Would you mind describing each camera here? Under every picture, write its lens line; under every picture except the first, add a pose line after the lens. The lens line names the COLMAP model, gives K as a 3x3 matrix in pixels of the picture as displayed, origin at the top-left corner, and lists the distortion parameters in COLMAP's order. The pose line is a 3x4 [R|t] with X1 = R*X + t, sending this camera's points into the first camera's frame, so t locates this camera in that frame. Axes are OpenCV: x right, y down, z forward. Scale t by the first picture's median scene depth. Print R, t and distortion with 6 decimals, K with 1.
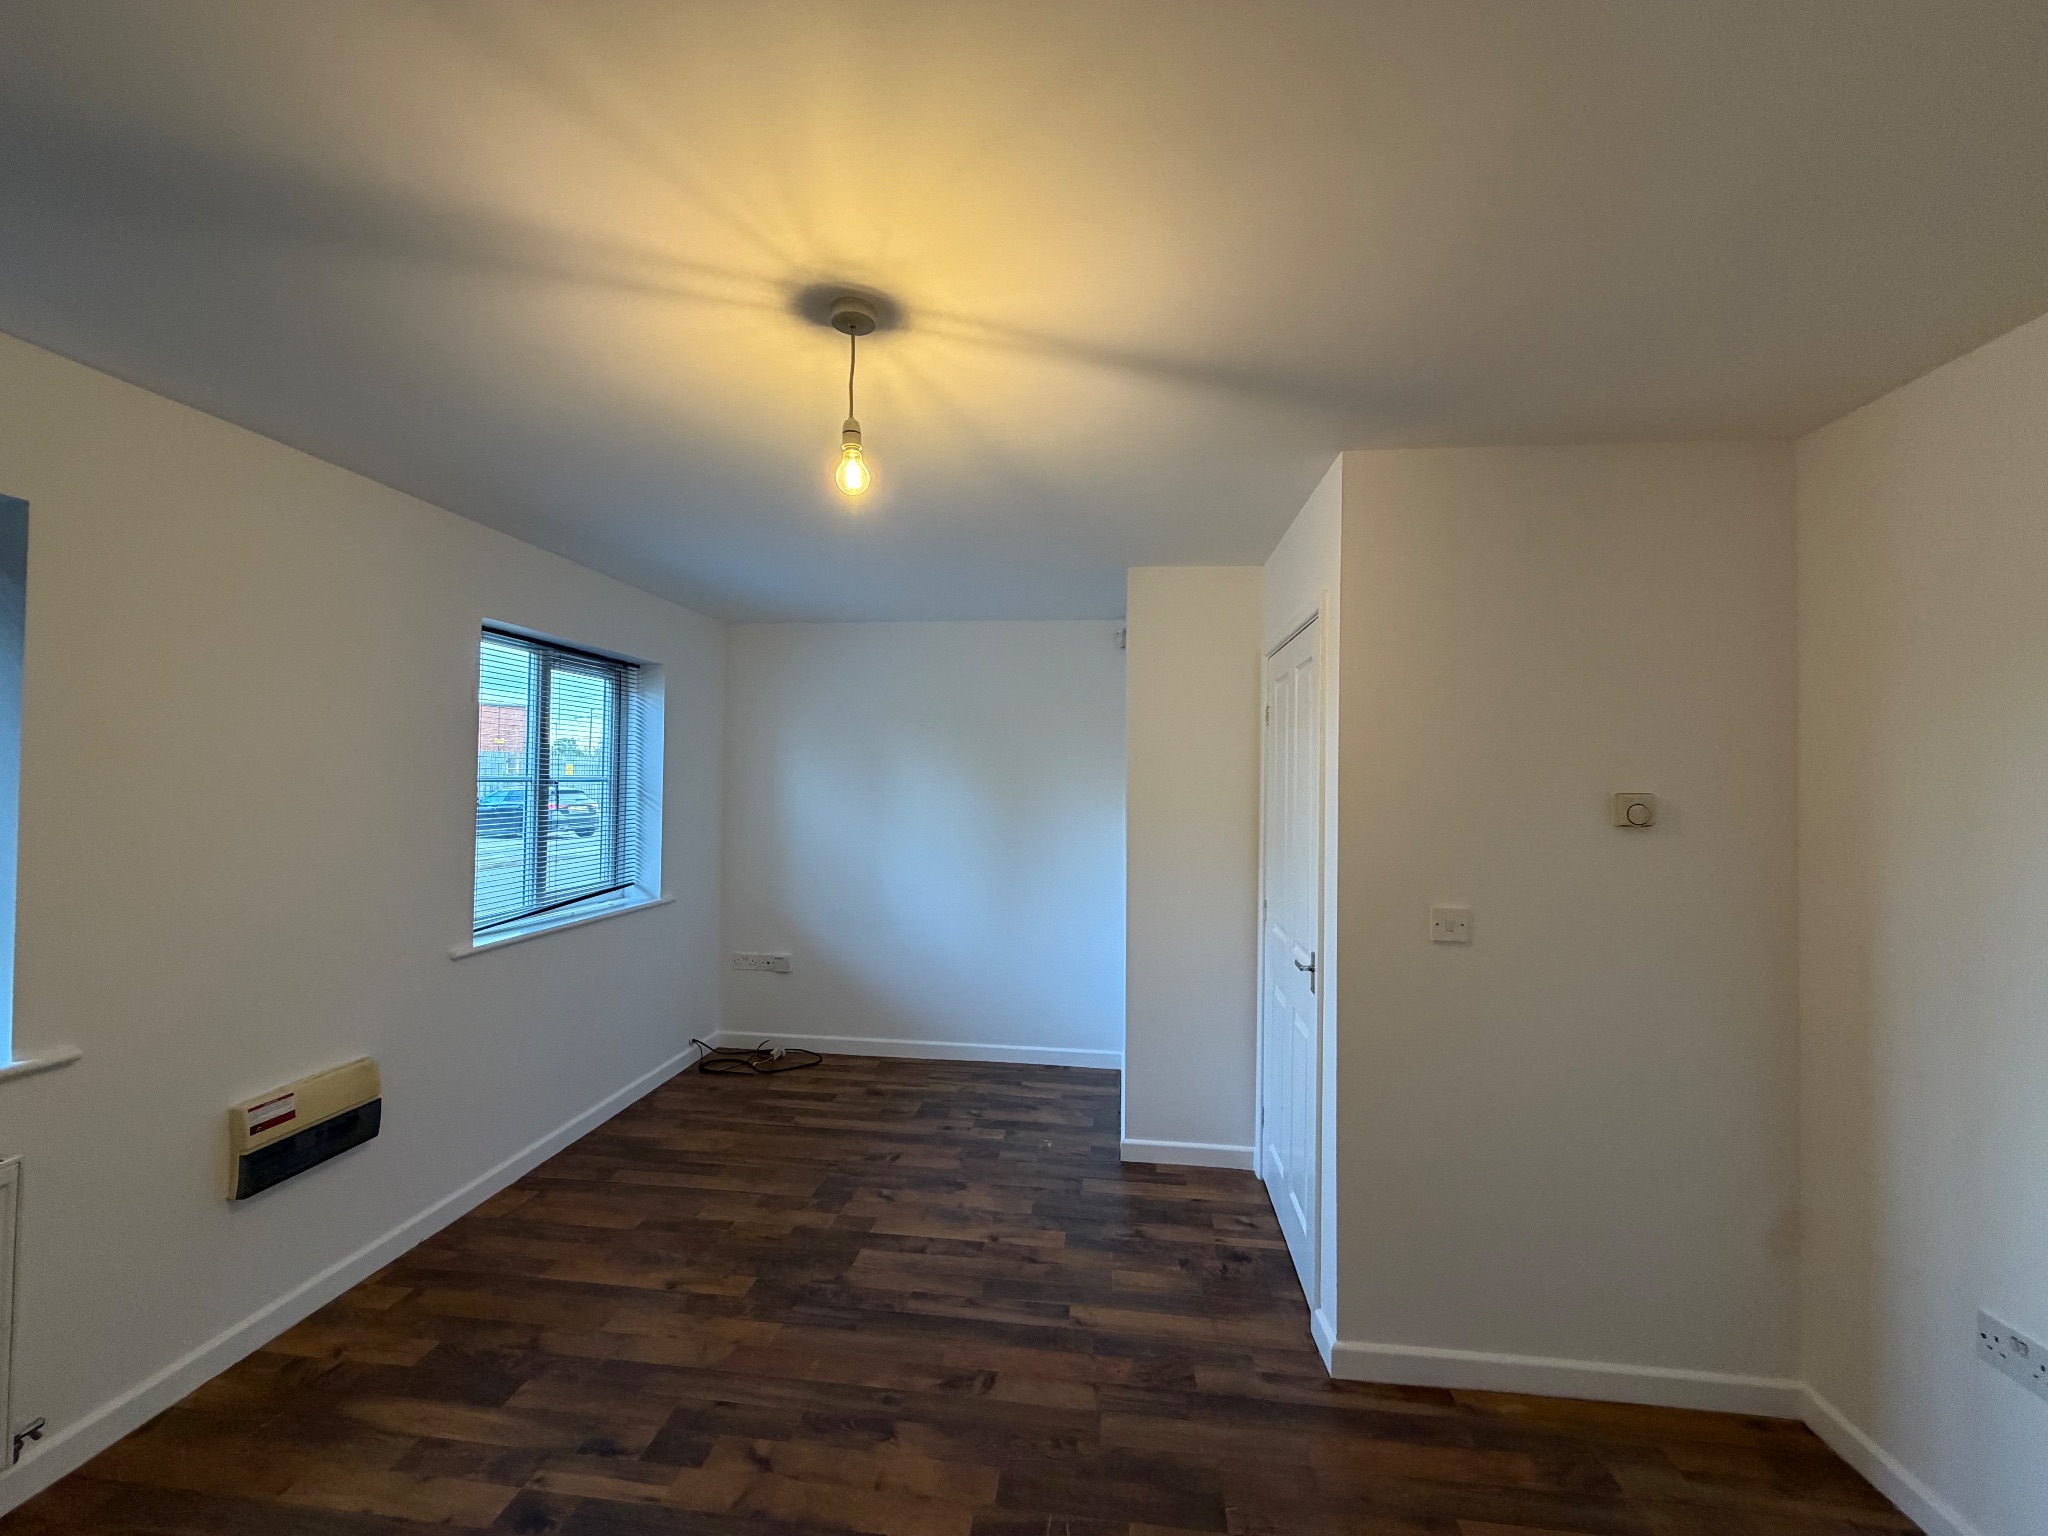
lens RADIAL K [[812.3, 0, 1017.2], [0, 812.3, 764.8], [0, 0, 1]] dist [0.001694, -0.000073]
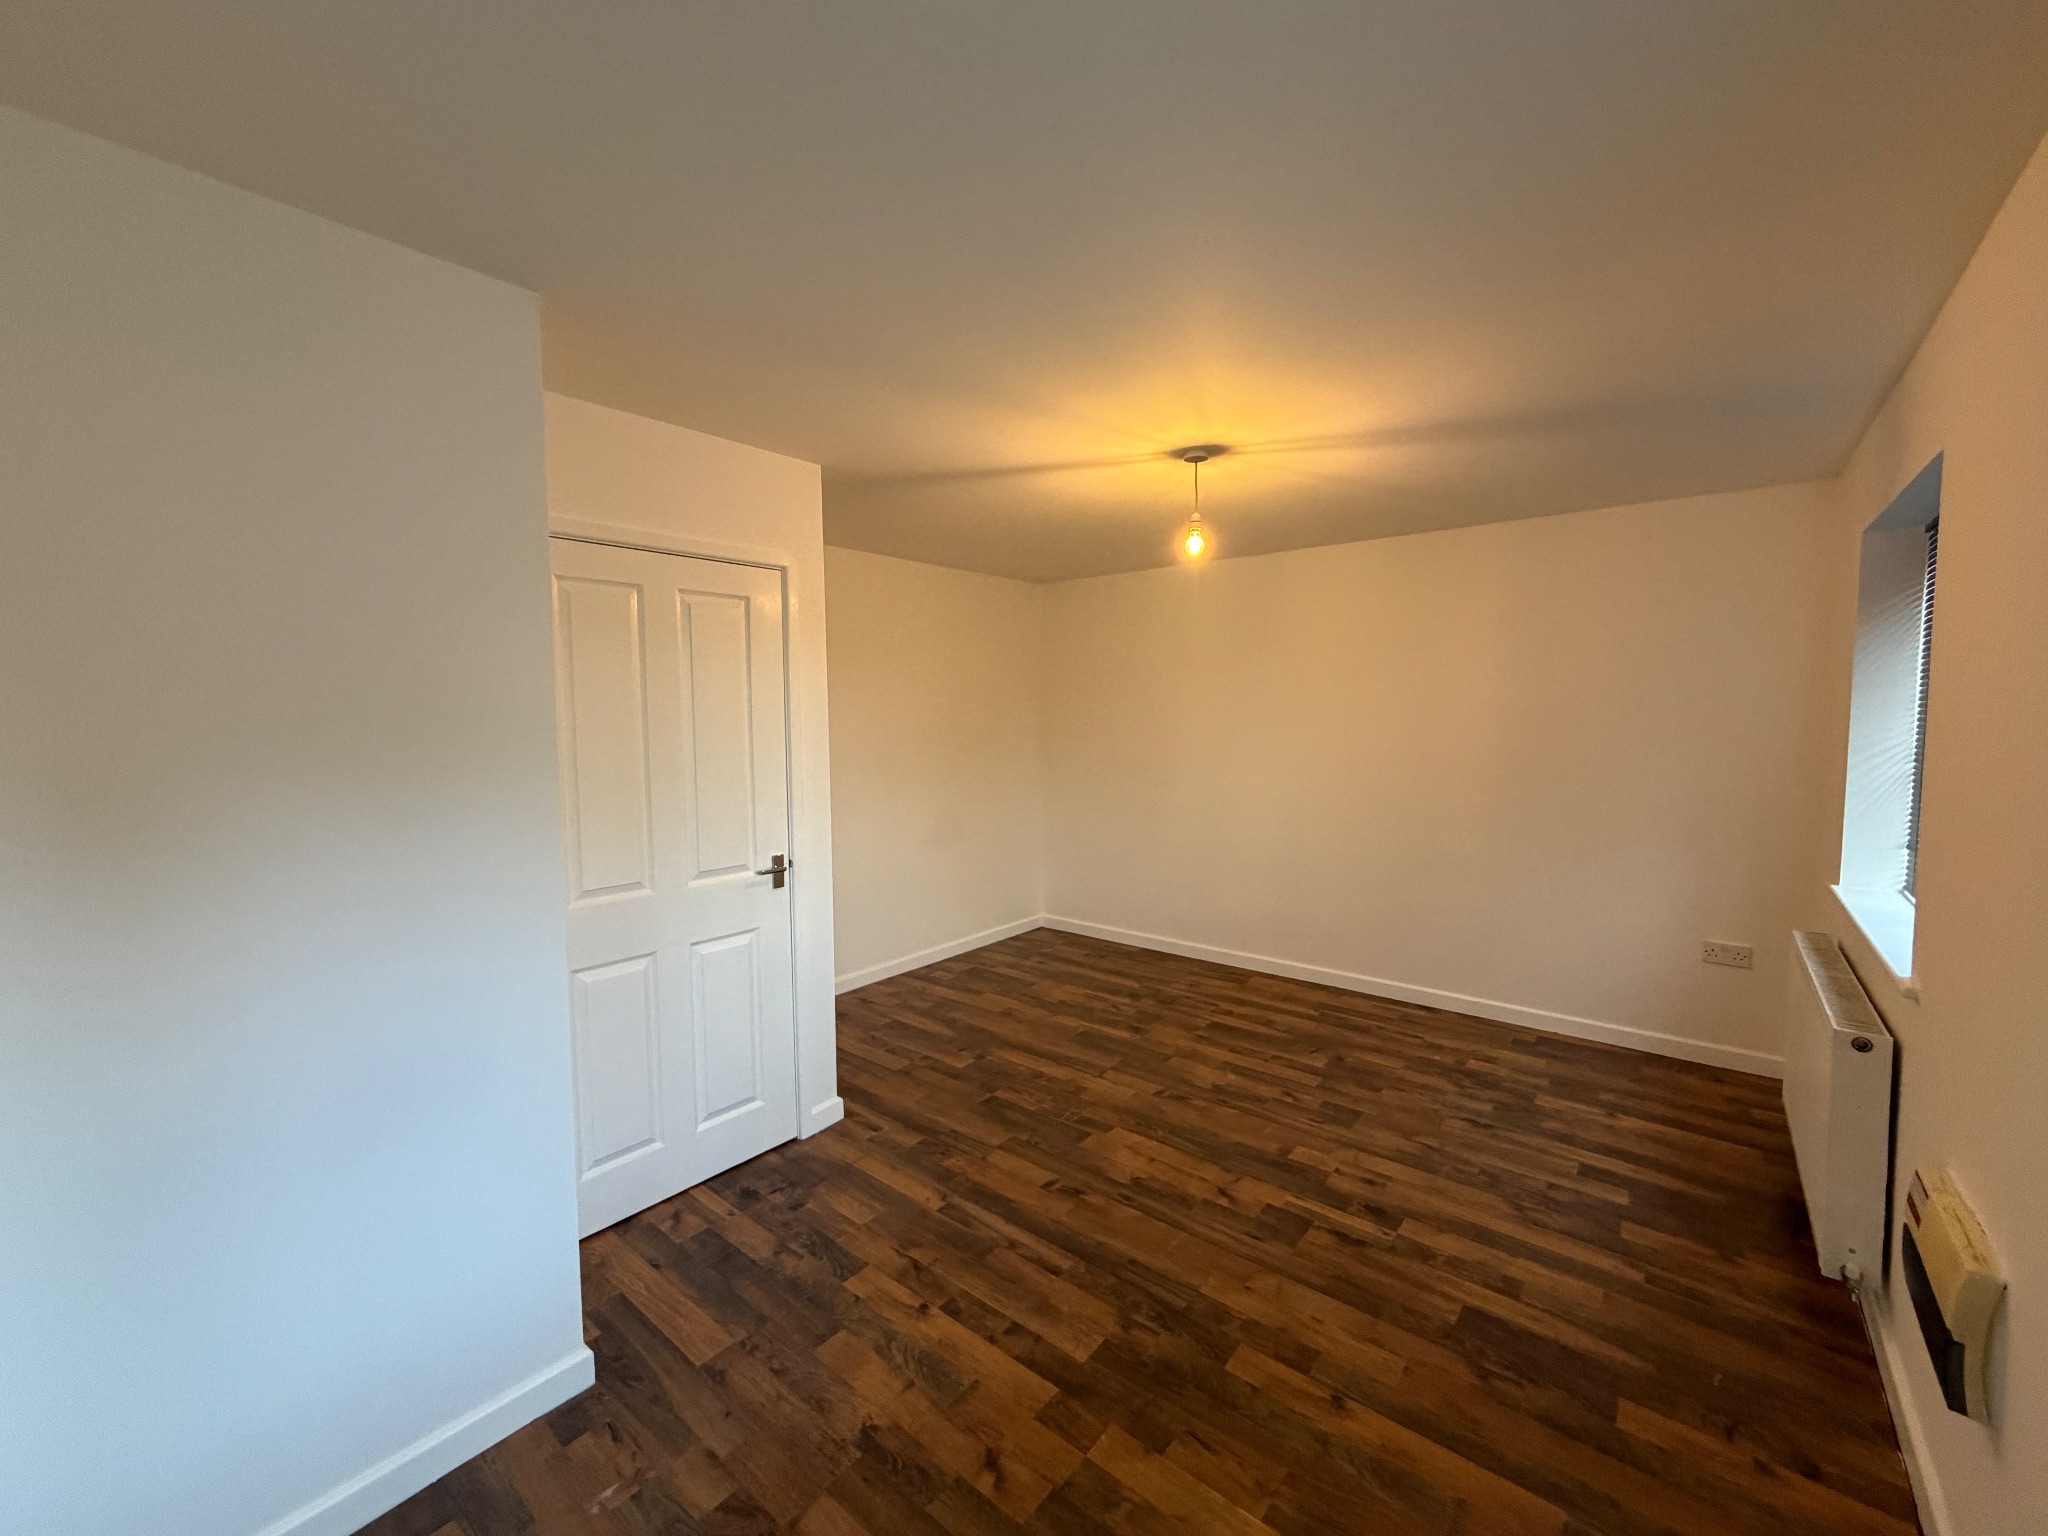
lens RADIAL K [[812.3, 0, 1018.3], [0, 812.3, 766.4], [0, 0, 1]] dist [0.001694, -0.000073]
pose [[-0.840724, -0.042980, 0.539756, -0.577055], [-0.012647, 0.998131, 0.059781, 0.024847], [-0.541317, 0.043433, -0.839696, 1.824427]]
